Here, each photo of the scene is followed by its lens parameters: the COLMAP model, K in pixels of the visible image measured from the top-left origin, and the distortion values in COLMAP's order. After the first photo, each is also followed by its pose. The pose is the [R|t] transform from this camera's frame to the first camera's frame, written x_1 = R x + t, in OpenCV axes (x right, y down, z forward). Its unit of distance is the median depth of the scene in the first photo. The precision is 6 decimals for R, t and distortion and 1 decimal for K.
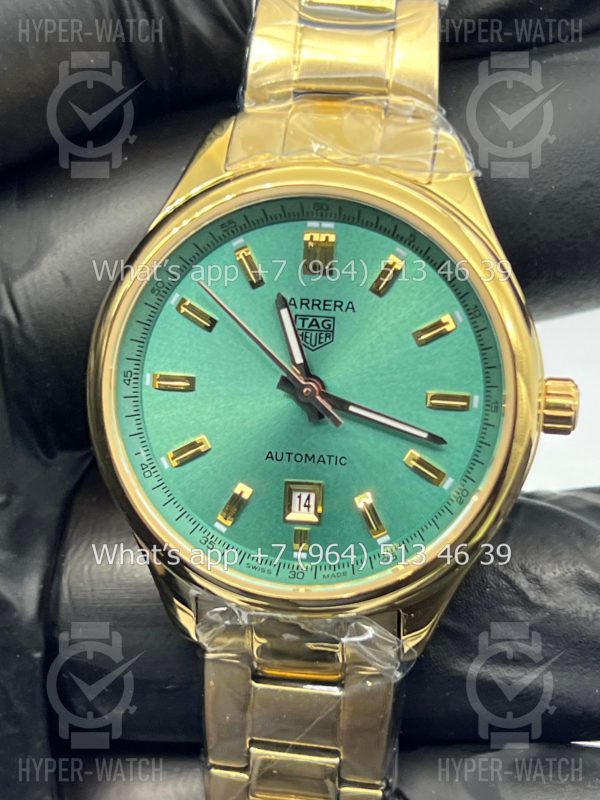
lens RADIAL K [[1918.0, 0, 296.4], [0, 1918.0, 403.3], [0, 0, 1]] dist [0.244070, 0.000000]
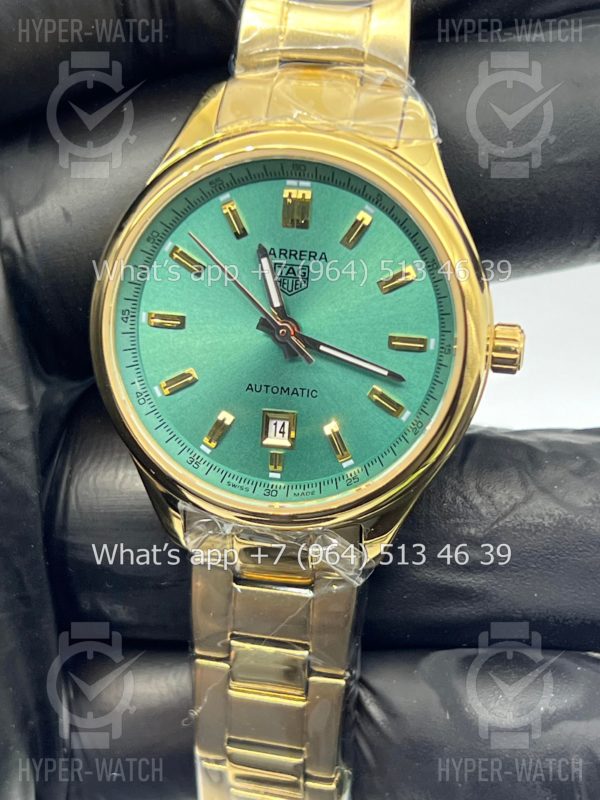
lens RADIAL K [[1918.0, 0, 299.8], [0, 1918.0, 408.9], [0, 0, 1]] dist [0.244070, 0.000000]
pose [[0.999567, 0.021619, -0.019980, 0.038410], [-0.020362, 0.997922, 0.061126, -0.029812], [0.021260, -0.060693, 0.997930, -0.129894]]
